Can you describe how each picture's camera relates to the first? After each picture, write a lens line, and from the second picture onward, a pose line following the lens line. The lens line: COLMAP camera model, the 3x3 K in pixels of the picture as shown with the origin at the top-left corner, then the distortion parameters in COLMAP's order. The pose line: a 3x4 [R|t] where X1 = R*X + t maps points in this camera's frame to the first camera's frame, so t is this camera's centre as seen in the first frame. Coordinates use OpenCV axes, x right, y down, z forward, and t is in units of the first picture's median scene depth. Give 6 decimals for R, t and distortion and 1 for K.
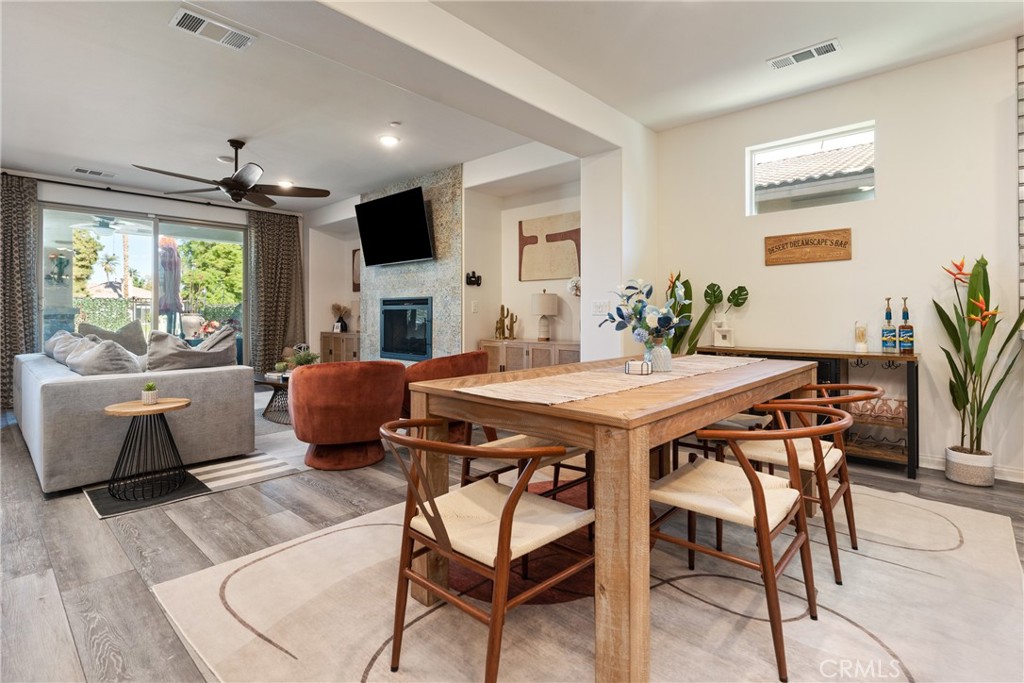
lens RADIAL K [[471.0, 0, 510.7], [0, 471.0, 319.4], [0, 0, 1]] dist [0.000812, 0.000977]
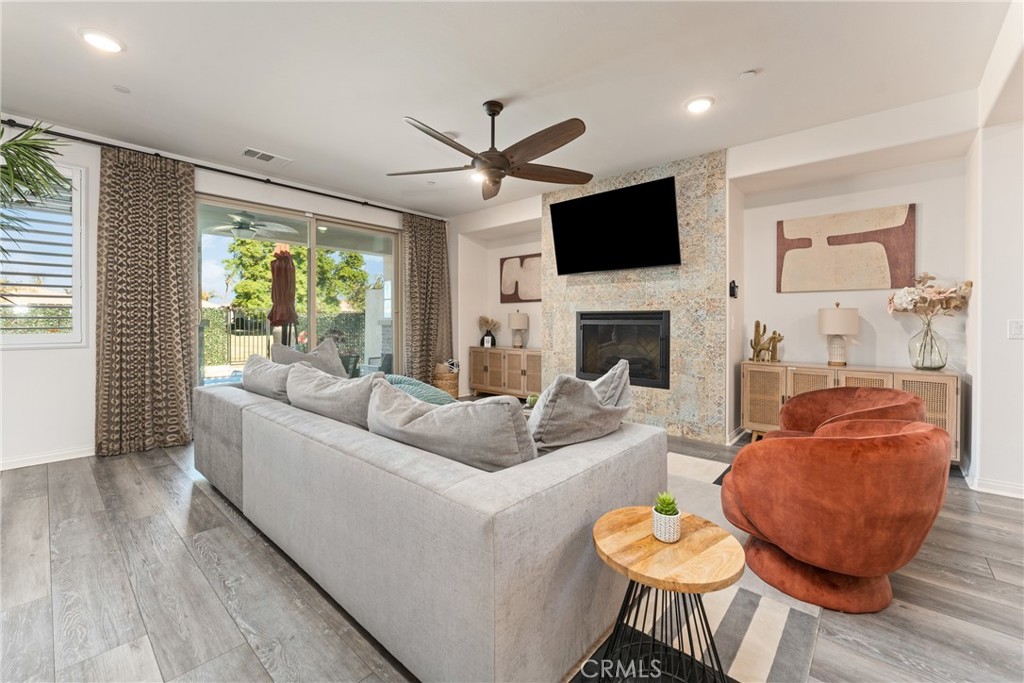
lens RADIAL K [[421.6, 0, 541.8], [0, 421.6, 329.1], [0, 0, 1]] dist [0.001023, 0.001429]
pose [[0.999787, 0.004169, 0.020228, -0.421672], [-0.004274, 0.999978, 0.005169, -0.018635], [-0.020206, -0.005255, 0.999782, 0.260044]]
